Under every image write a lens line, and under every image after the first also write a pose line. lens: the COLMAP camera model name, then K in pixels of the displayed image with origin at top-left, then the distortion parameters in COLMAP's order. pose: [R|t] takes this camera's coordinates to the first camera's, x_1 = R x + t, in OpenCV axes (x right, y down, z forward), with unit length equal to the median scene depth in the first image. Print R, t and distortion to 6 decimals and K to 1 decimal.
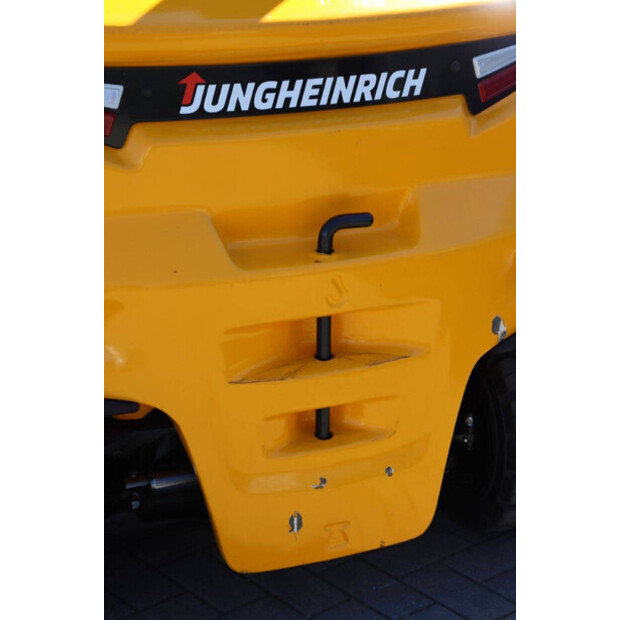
lens RADIAL K [[1442.2, 0, 309.3], [0, 1442.2, 310.8], [0, 0, 1]] dist [0.450655, 0.032463]
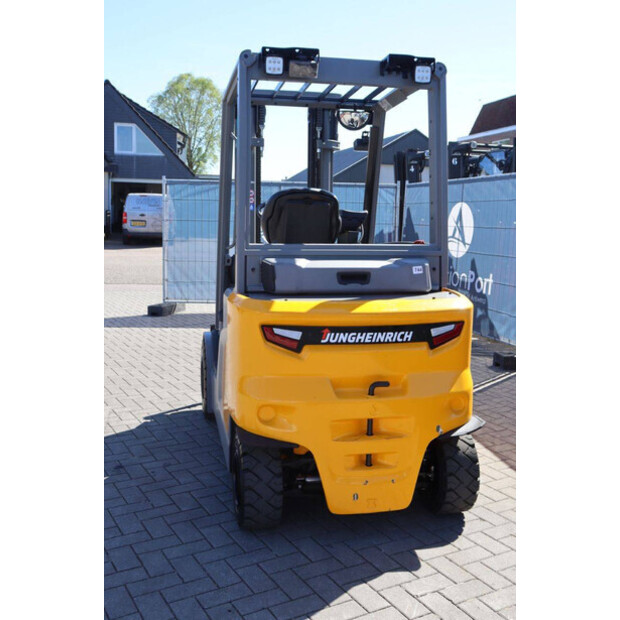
lens RADIAL K [[680.9, 0, 310.0], [0, 680.9, 310.0], [0, 0, 1]] dist [-0.045713, 0.034722]
pose [[0.980447, 0.043063, -0.192011, 0.138442], [-0.079995, 0.978719, -0.188971, 0.054726], [0.179788, 0.200636, 0.963027, -0.290805]]
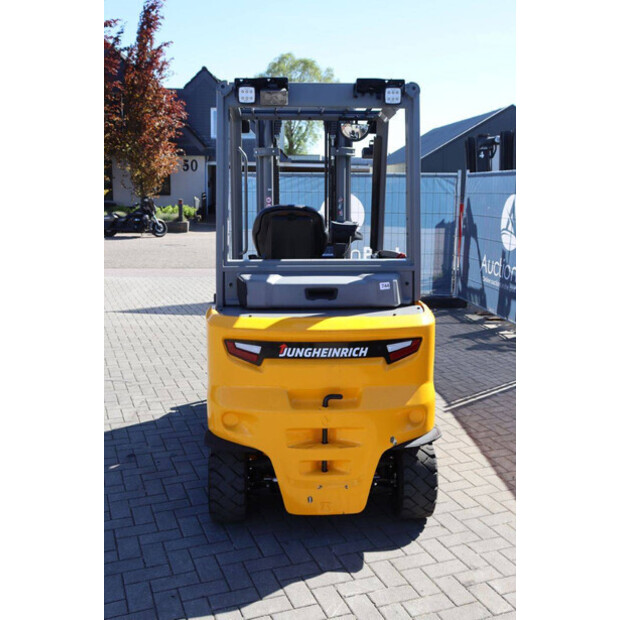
lens RADIAL K [[679.1, 0, 310.0], [0, 679.1, 310.0], [0, 0, 1]] dist [-0.056867, 0.038521]
pose [[0.938013, 0.064337, -0.340577, 0.438665], [-0.117579, 0.983420, -0.138061, -0.039605], [0.326048, 0.169548, 0.930025, -0.317791]]
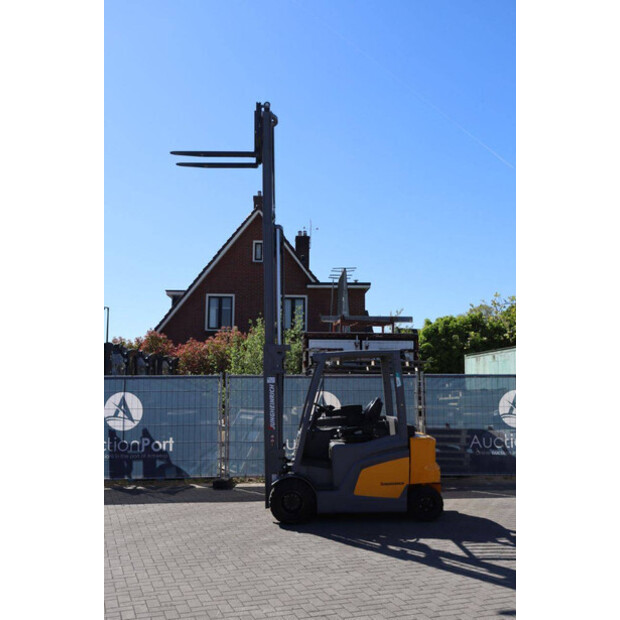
lens RADIAL K [[679.1, 0, 310.0], [0, 679.1, 310.0], [0, 0, 1]] dist [-0.056867, 0.038521]
pose [[0.351983, 0.094707, 0.931203, -4.074433], [0.312981, 0.925693, -0.212449, -0.265028], [-0.882128, 0.366228, 0.296187, 0.134321]]
